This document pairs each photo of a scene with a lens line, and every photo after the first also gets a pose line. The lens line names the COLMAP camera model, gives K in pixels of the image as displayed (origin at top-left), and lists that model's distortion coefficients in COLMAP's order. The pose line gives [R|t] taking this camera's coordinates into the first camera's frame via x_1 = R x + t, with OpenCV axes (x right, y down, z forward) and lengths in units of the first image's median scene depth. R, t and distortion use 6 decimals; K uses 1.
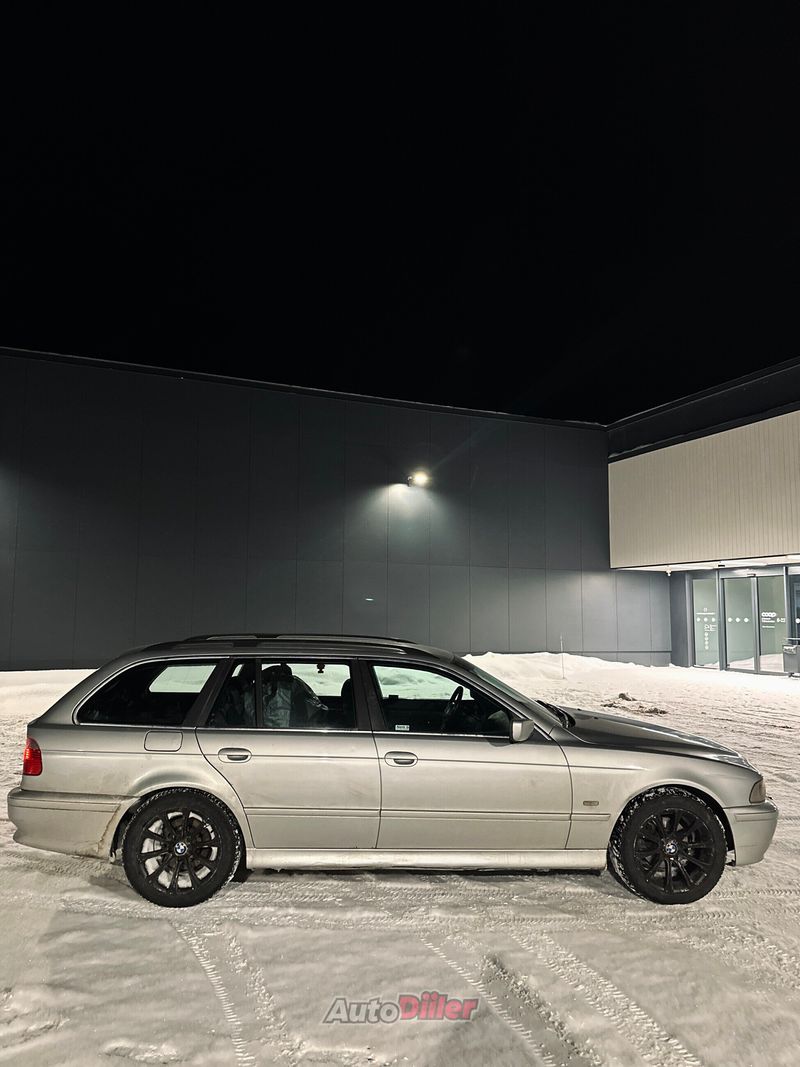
lens RADIAL K [[755.9, 0, 400.0], [0, 755.9, 533.5], [0, 0, 1]] dist [0.010415, 0.001222]
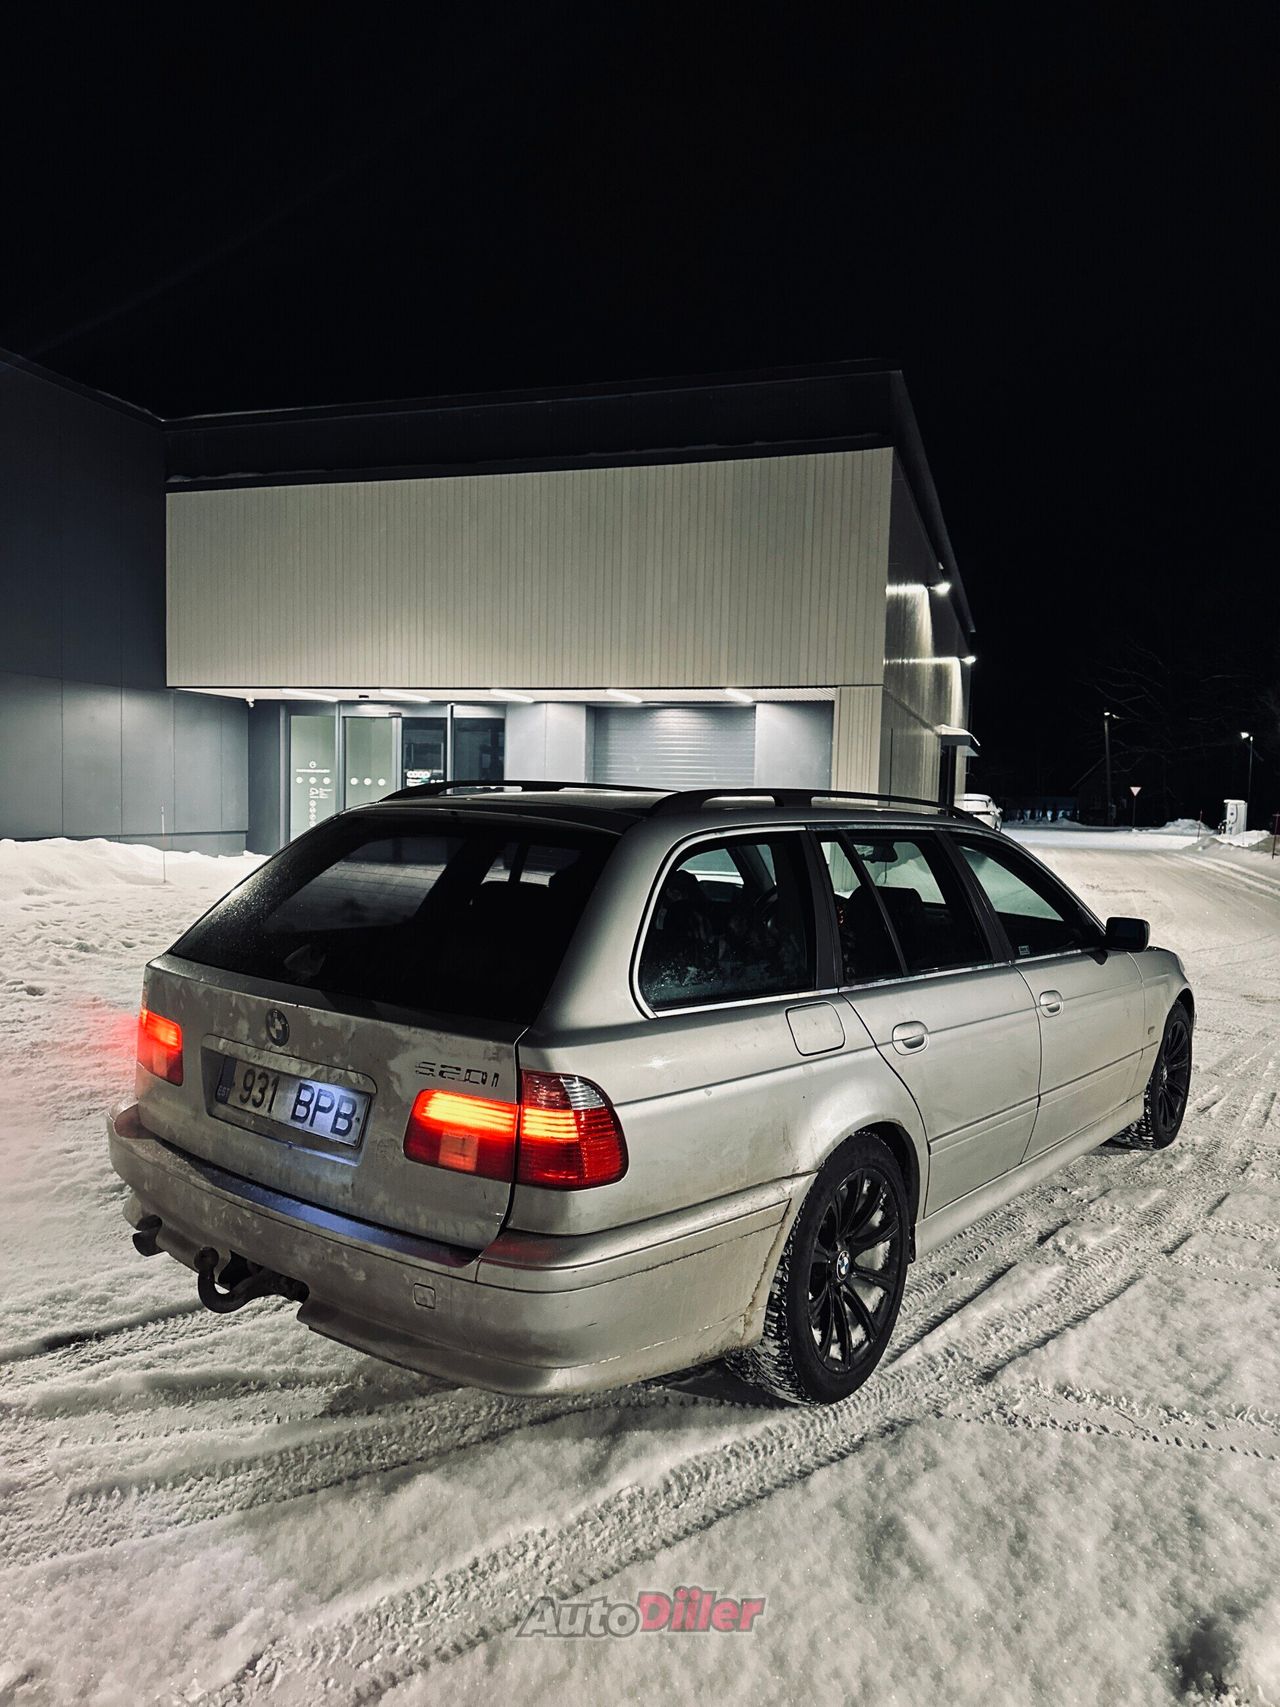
lens RADIAL K [[1209.3, 0, 640.0], [0, 1209.3, 853.5], [0, 0, 1]] dist [0.010415, 0.001222]
pose [[0.596541, -0.031128, 0.801979, -0.243765], [-0.104932, 0.987645, 0.116386, 0.028281], [-0.795694, -0.153582, 0.585904, 0.186632]]
